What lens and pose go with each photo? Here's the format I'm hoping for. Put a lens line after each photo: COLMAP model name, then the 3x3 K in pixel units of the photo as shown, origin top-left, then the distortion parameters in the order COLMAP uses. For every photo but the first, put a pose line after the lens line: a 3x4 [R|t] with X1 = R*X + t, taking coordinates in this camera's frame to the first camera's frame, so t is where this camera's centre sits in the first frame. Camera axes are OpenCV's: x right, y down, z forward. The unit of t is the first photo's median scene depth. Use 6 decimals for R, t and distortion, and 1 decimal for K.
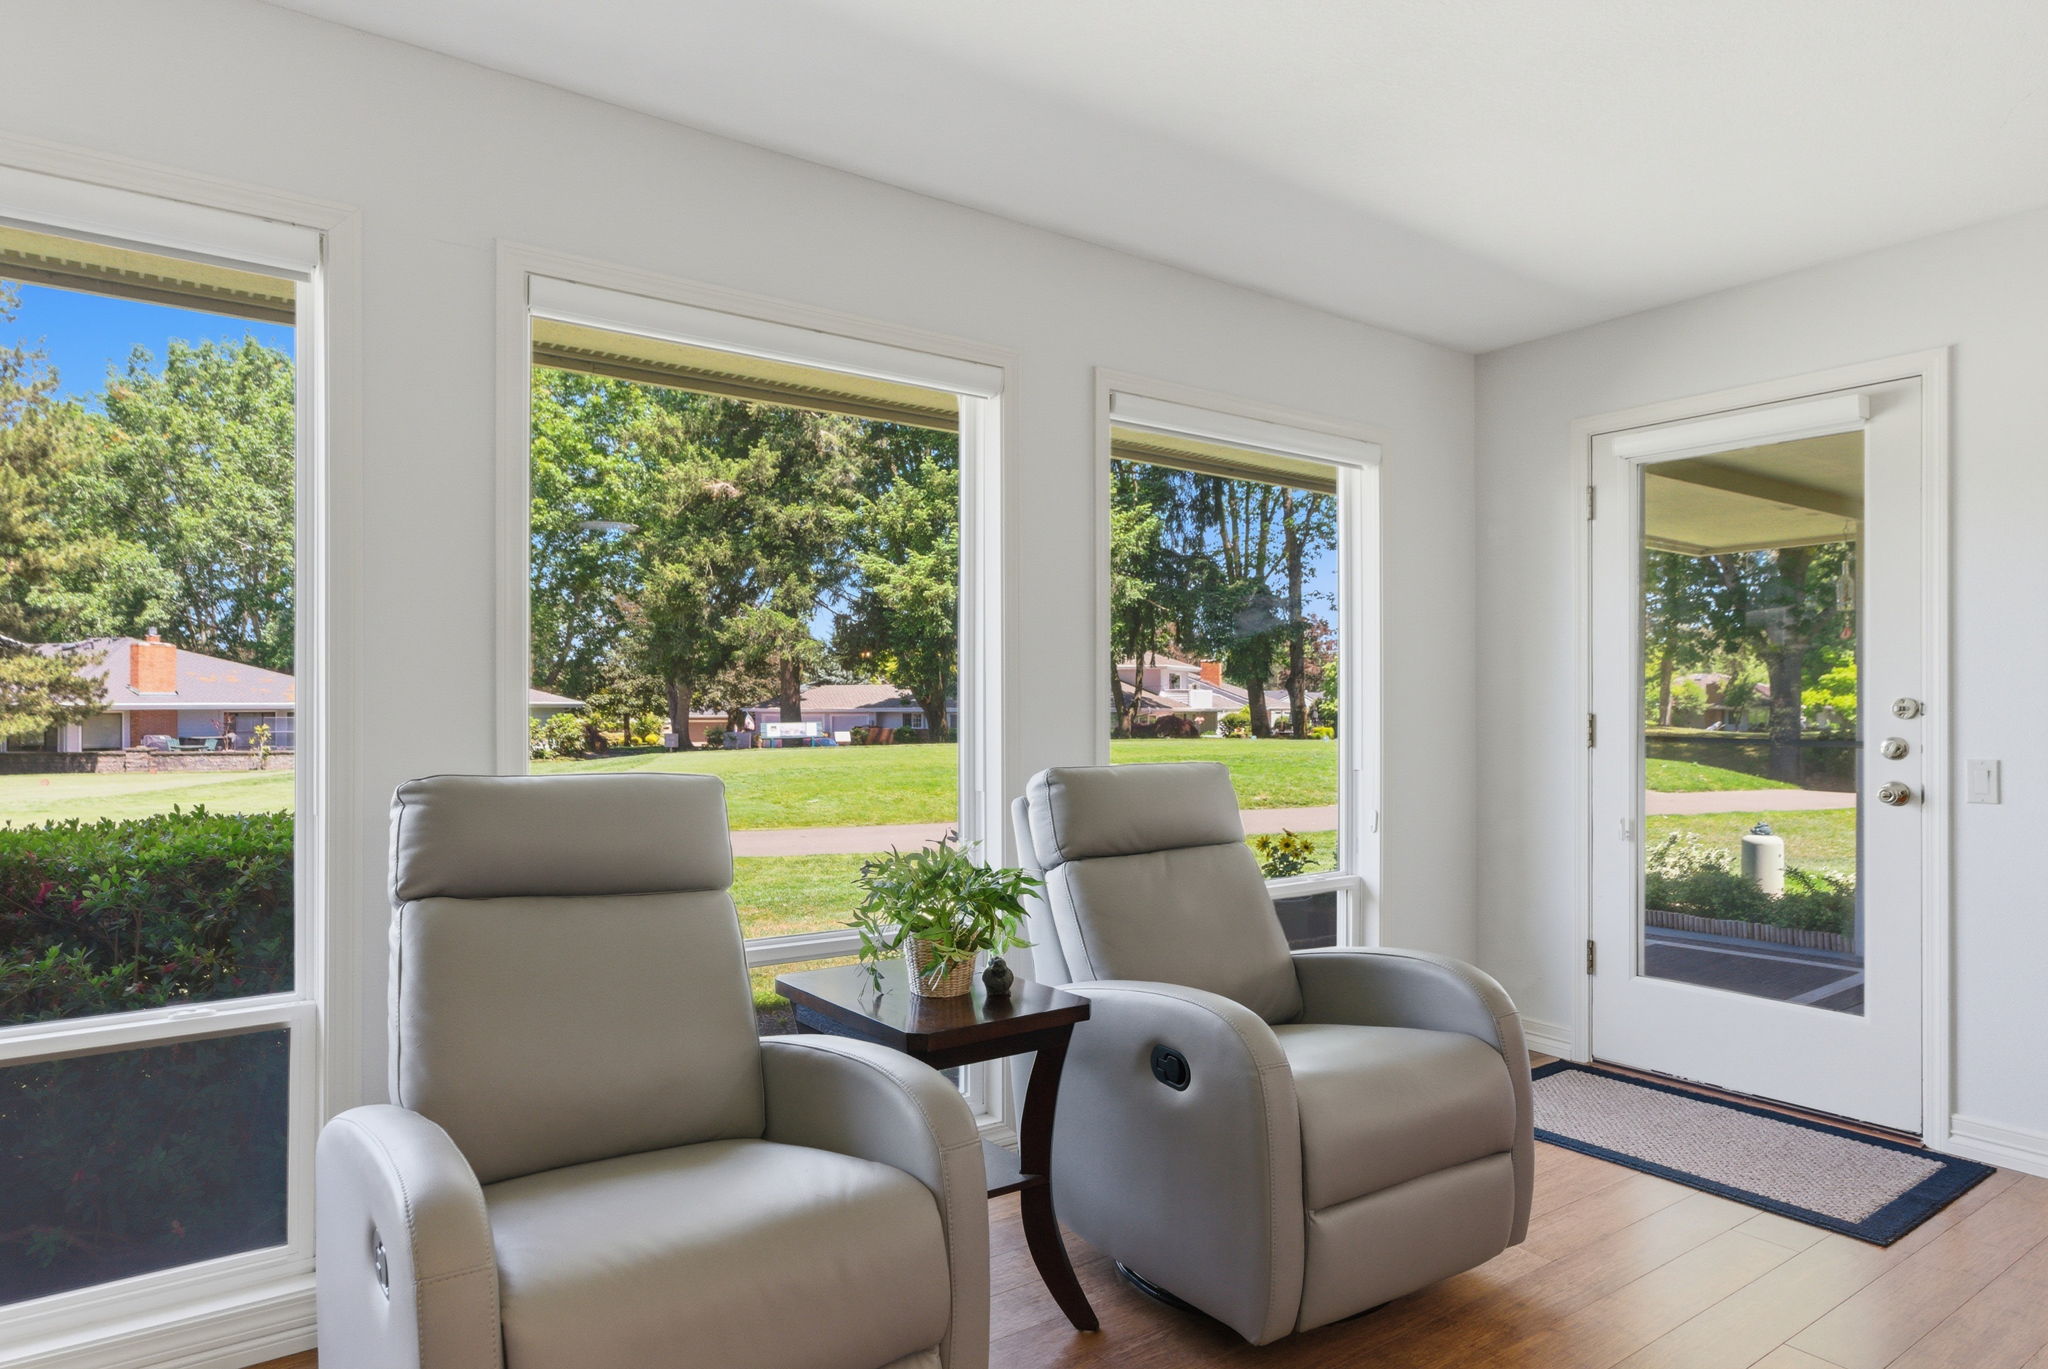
lens RADIAL K [[1244.1, 0, 1021.5], [0, 1244.1, 693.7], [0, 0, 1]] dist [0.003539, 0.003204]
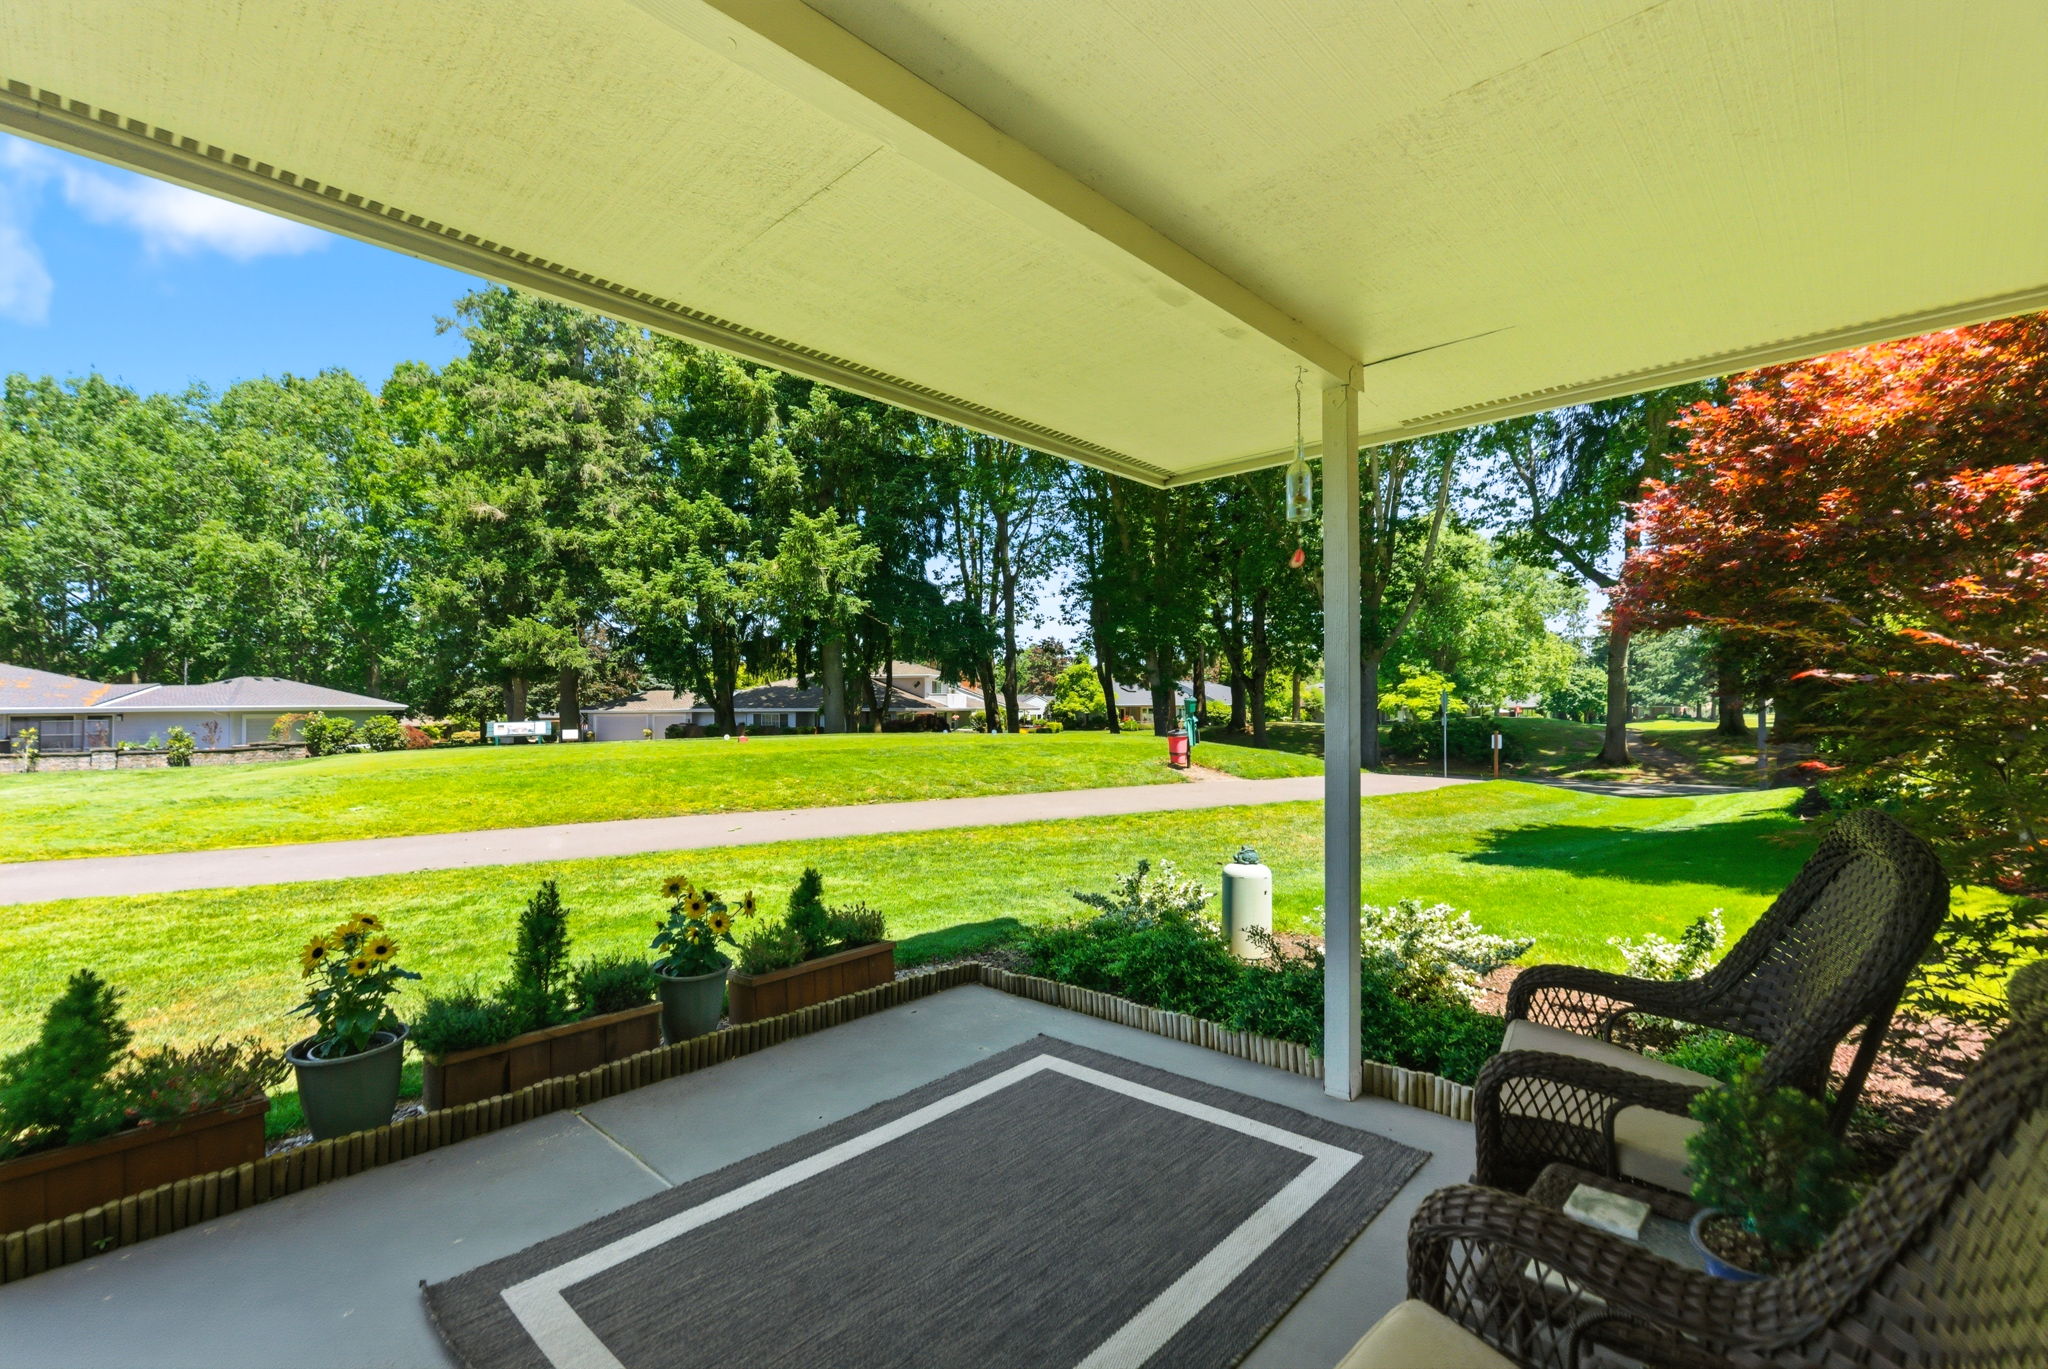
lens RADIAL K [[921.9, 0, 1026.4], [0, 921.9, 691.6], [0, 0, 1]] dist [0.005493, 0.000473]
pose [[0.983241, -0.000847, 0.182307, 0.067116], [0.002246, 0.999970, -0.007470, 0.002359], [-0.182295, 0.007754, 0.983213, 0.088029]]
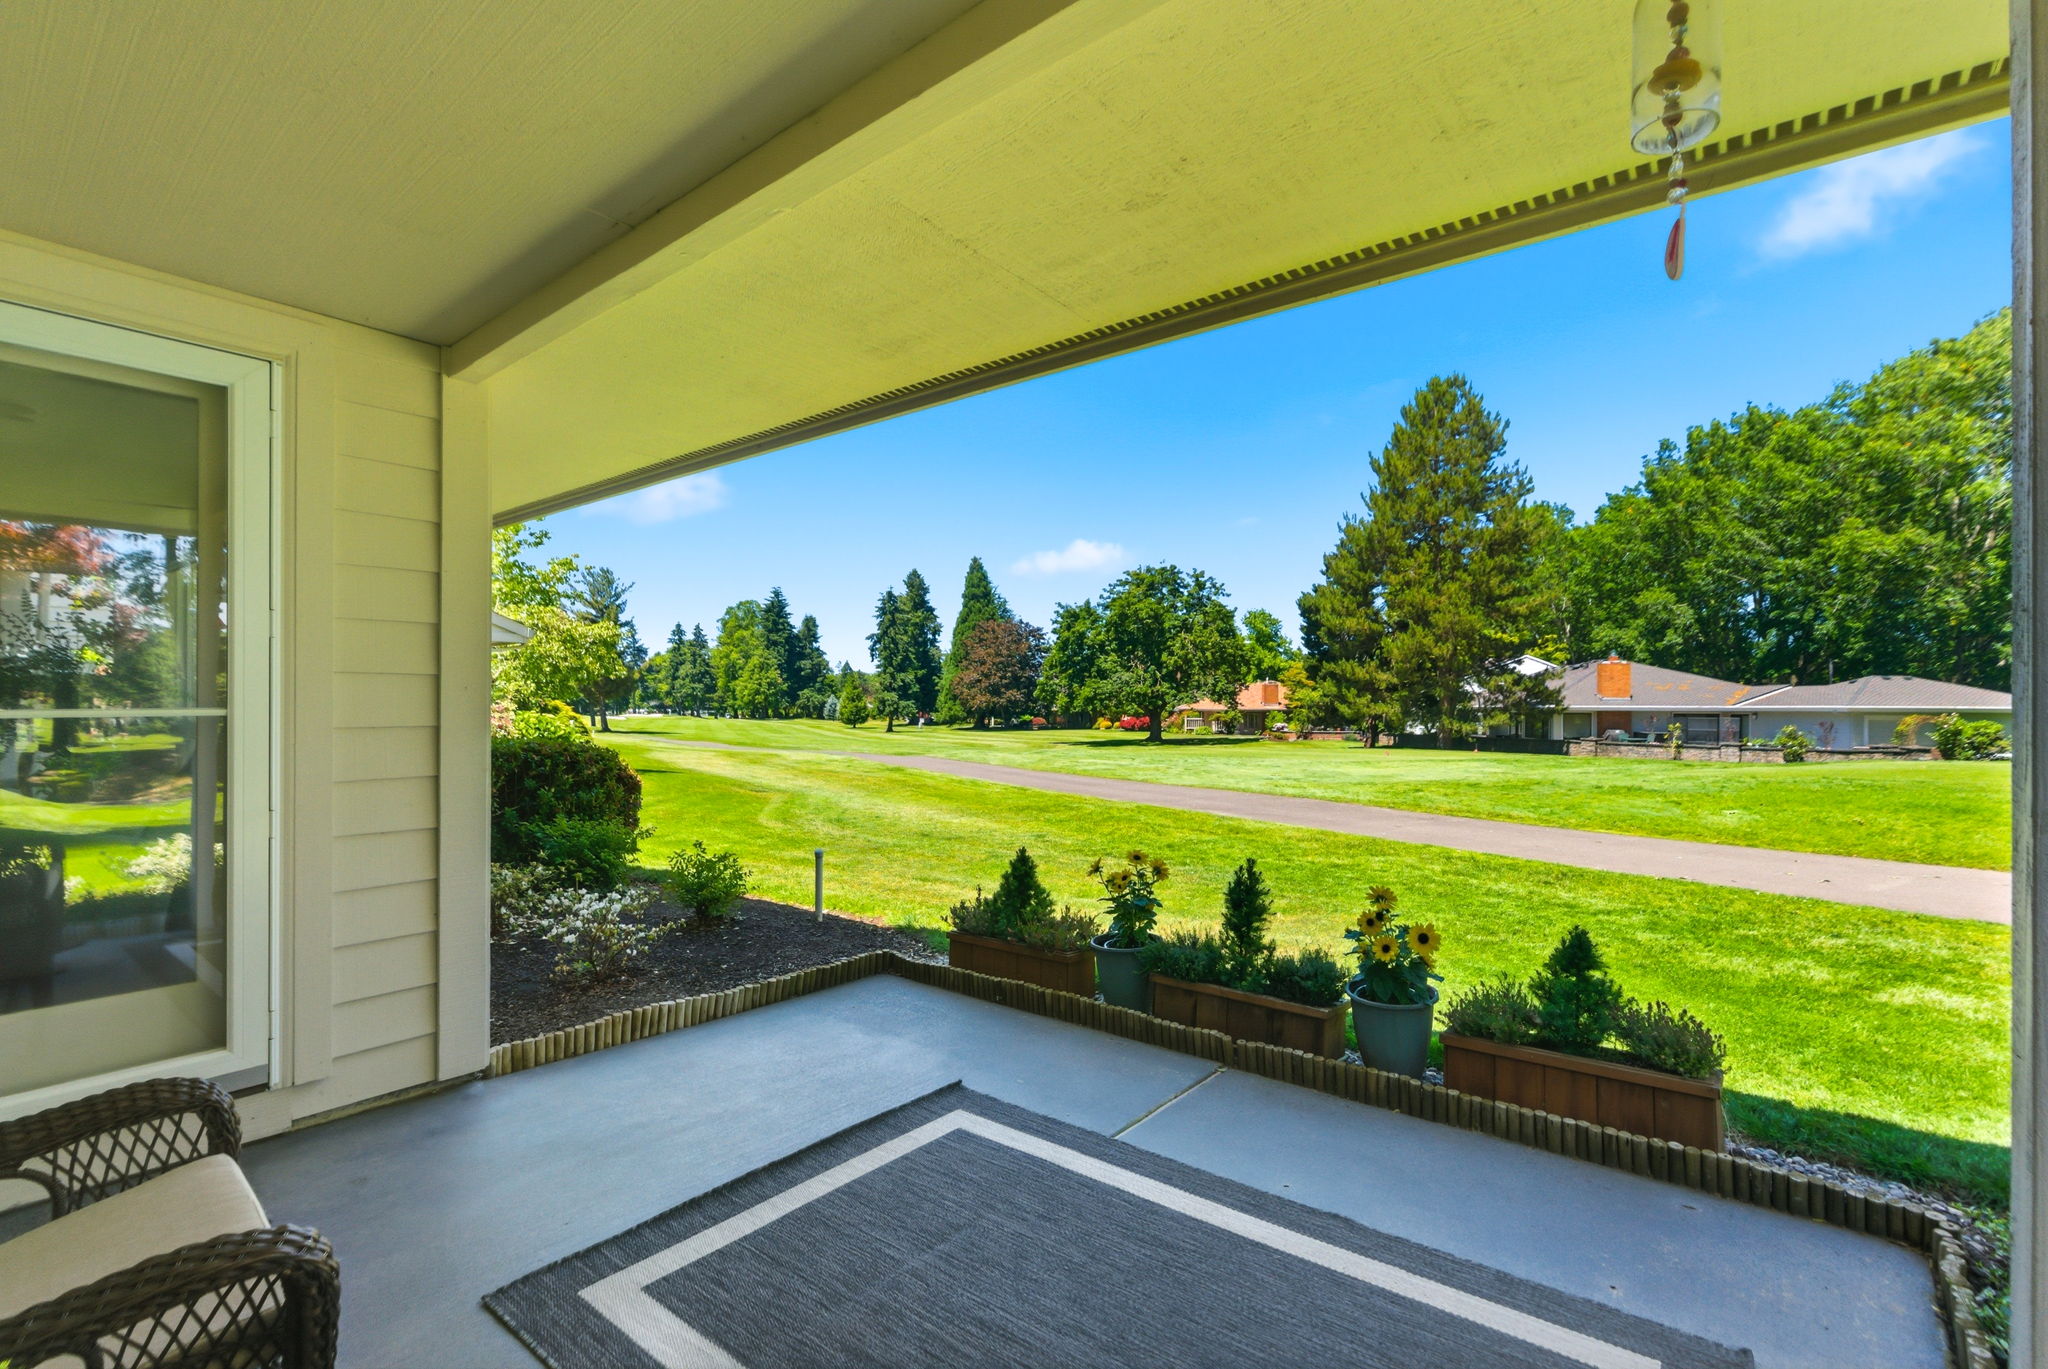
lens RADIAL K [[921.9, 0, 1023.3], [0, 921.9, 686.9], [0, 0, 1]] dist [0.005493, 0.000473]
pose [[0.262758, -0.016589, -0.964719, 0.114324], [0.001383, 0.999858, -0.016817, 0.003067], [0.964861, 0.003085, 0.262743, 0.125491]]
